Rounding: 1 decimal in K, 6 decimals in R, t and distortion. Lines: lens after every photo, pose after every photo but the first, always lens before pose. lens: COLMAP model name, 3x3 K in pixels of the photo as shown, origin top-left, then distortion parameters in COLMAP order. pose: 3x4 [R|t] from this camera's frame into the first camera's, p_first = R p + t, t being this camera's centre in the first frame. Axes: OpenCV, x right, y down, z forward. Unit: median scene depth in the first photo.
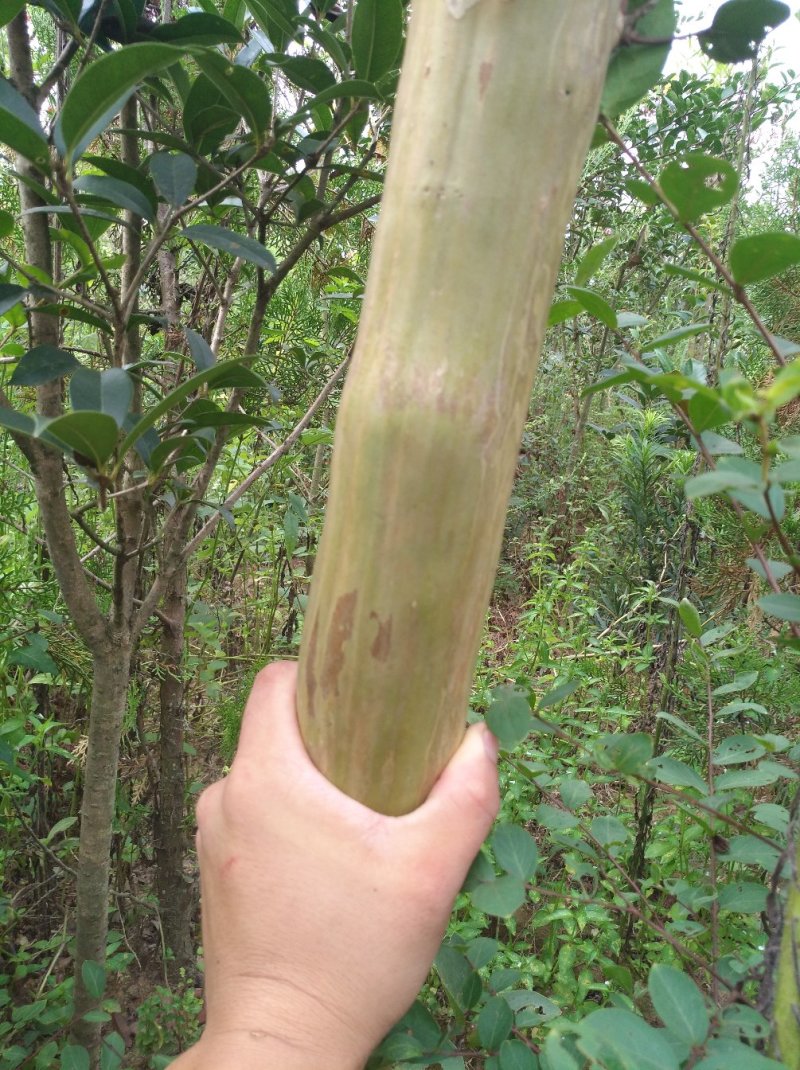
lens RADIAL K [[819.8, 0, 407.1], [0, 819.8, 535.2], [0, 0, 1]] dist [-0.033799, 0.006686]
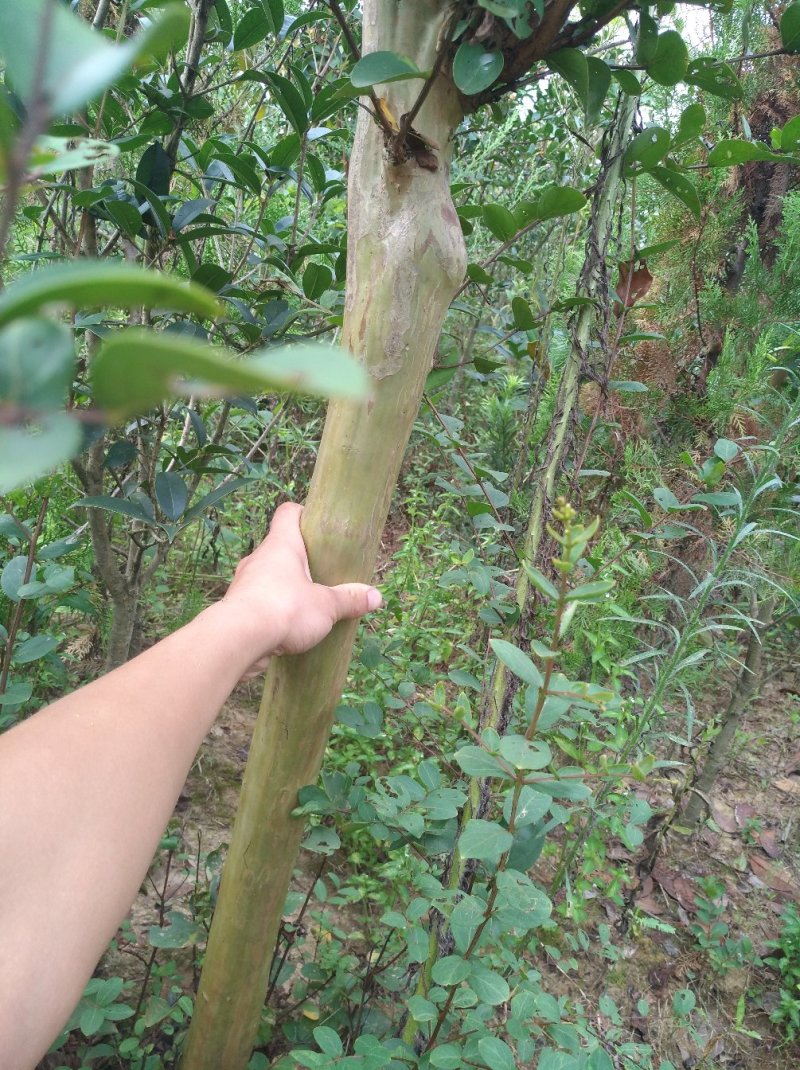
lens RADIAL K [[819.8, 0, 407.1], [0, 819.8, 535.2], [0, 0, 1]] dist [-0.033799, 0.006686]
pose [[0.989587, 0.032680, 0.140177, -0.053098], [-0.050676, 0.990633, 0.126802, -0.210534], [-0.134720, -0.132585, 0.981973, -0.616944]]
